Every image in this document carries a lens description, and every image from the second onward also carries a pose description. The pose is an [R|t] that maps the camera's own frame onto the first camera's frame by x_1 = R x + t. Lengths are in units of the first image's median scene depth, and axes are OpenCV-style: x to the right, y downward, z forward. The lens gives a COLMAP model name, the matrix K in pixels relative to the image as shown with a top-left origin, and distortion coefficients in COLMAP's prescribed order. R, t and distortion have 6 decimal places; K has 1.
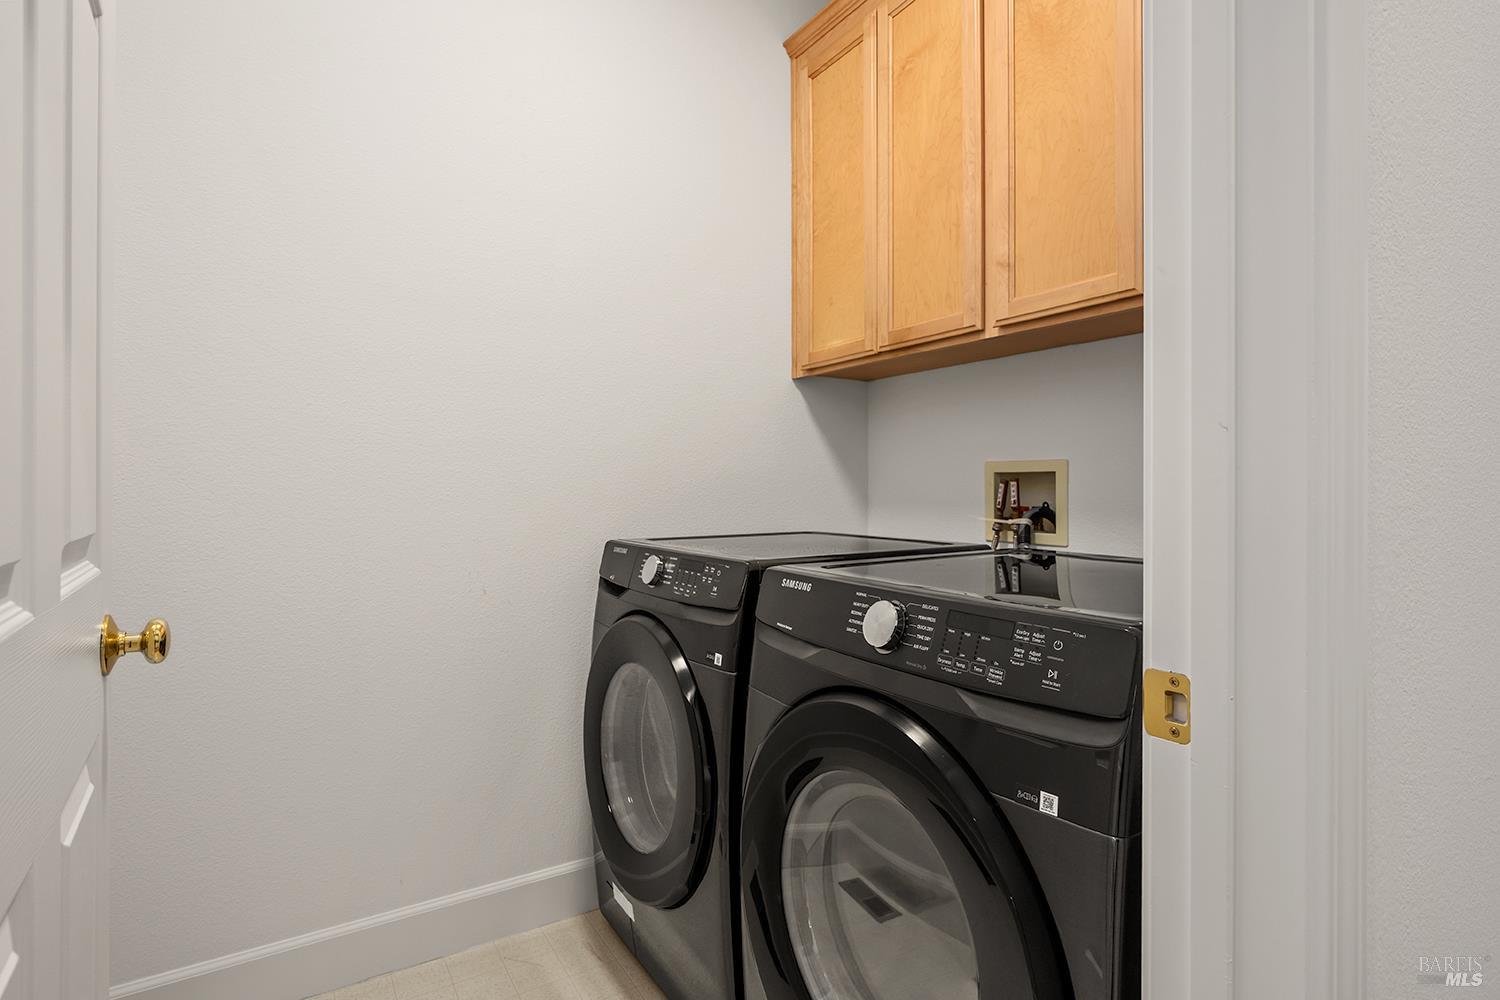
lens RADIAL K [[754.0, 0, 750.0], [0, 754.0, 500.0], [0, 0, 1]] dist [-0.012573, -0.000121]
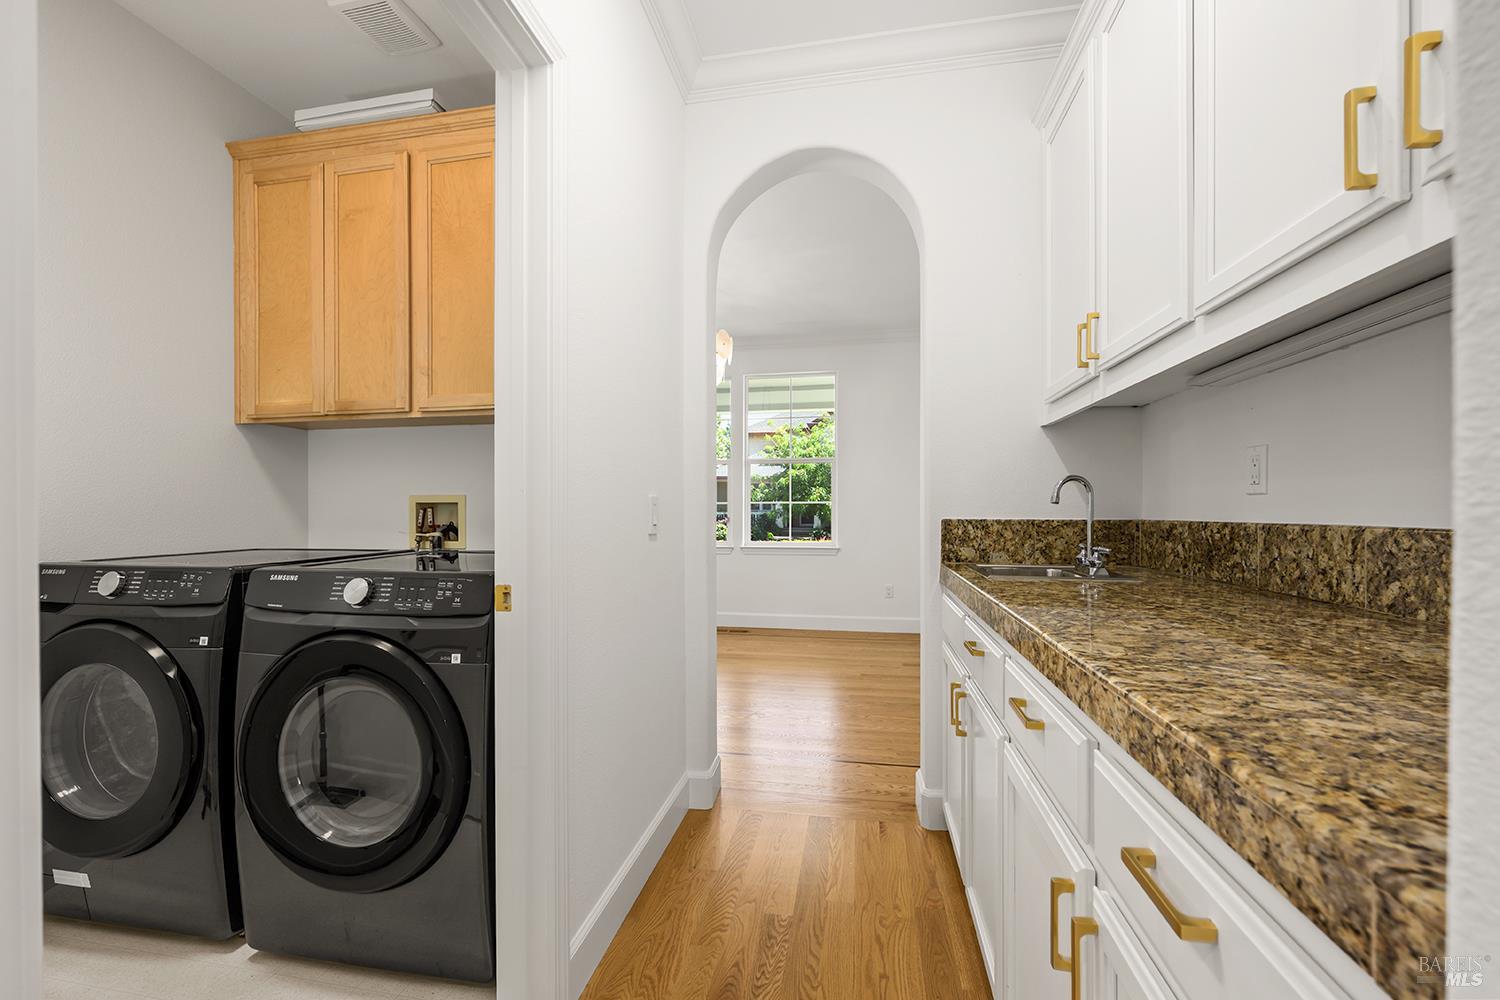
lens RADIAL K [[626.6, 0, 750.0], [0, 626.6, 500.0], [0, 0, 1]] dist [-0.000727, 0.000174]
pose [[0.680527, 0.008357, 0.732675, -0.166549], [0.016820, 0.999493, -0.027022, 0.004187], [-0.732530, 0.030713, 0.680042, -0.408463]]
